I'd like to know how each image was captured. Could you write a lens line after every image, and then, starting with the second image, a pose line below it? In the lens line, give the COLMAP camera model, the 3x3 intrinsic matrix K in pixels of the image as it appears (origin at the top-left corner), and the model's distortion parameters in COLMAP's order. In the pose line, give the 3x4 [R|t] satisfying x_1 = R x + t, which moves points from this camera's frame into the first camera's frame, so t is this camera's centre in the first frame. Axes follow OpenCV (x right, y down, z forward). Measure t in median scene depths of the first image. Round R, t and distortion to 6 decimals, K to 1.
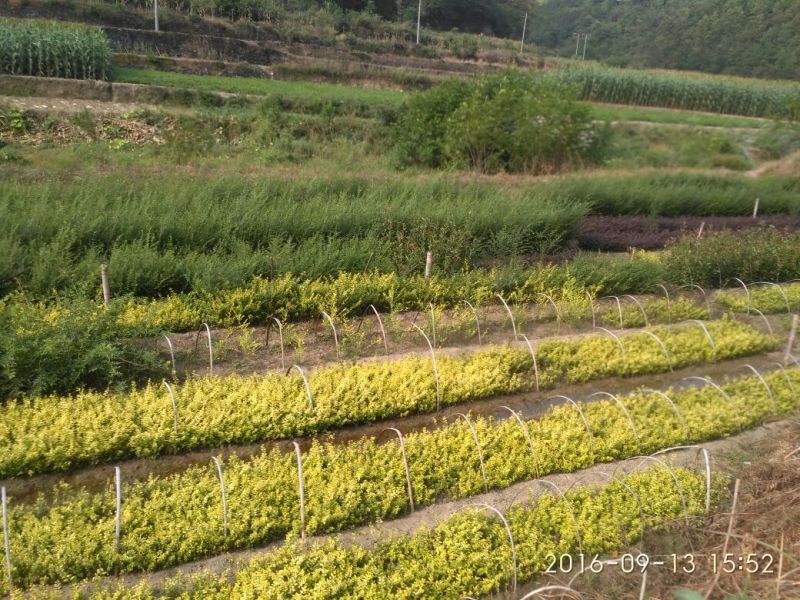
lens RADIAL K [[710.1, 0, 406.8], [0, 710.1, 295.2], [0, 0, 1]] dist [0.093285, -0.194874]
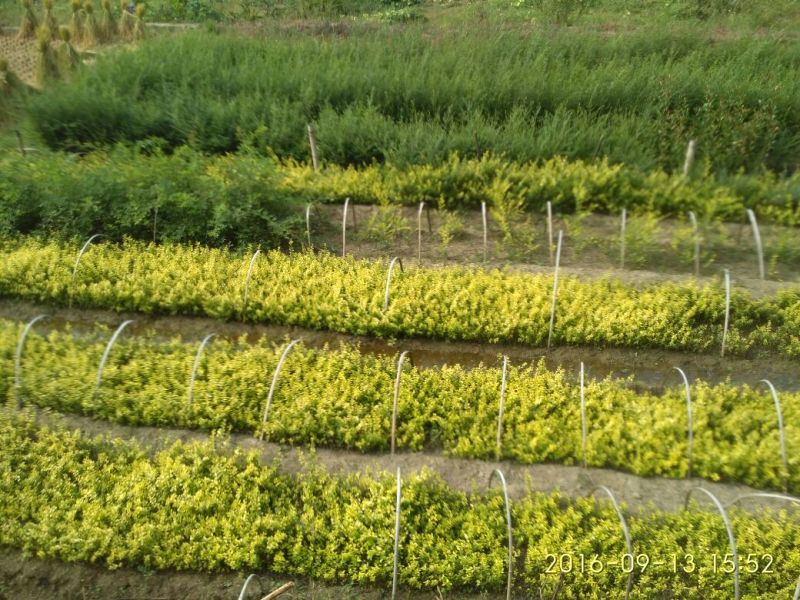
lens RADIAL K [[710.1, 0, 398.3], [0, 710.1, 301.3], [0, 0, 1]] dist [0.093285, -0.194874]
pose [[0.804691, 0.214453, -0.553608, 0.322972], [-0.106749, 0.969548, 0.220414, -0.042789], [0.584018, -0.118268, 0.803079, 0.253146]]
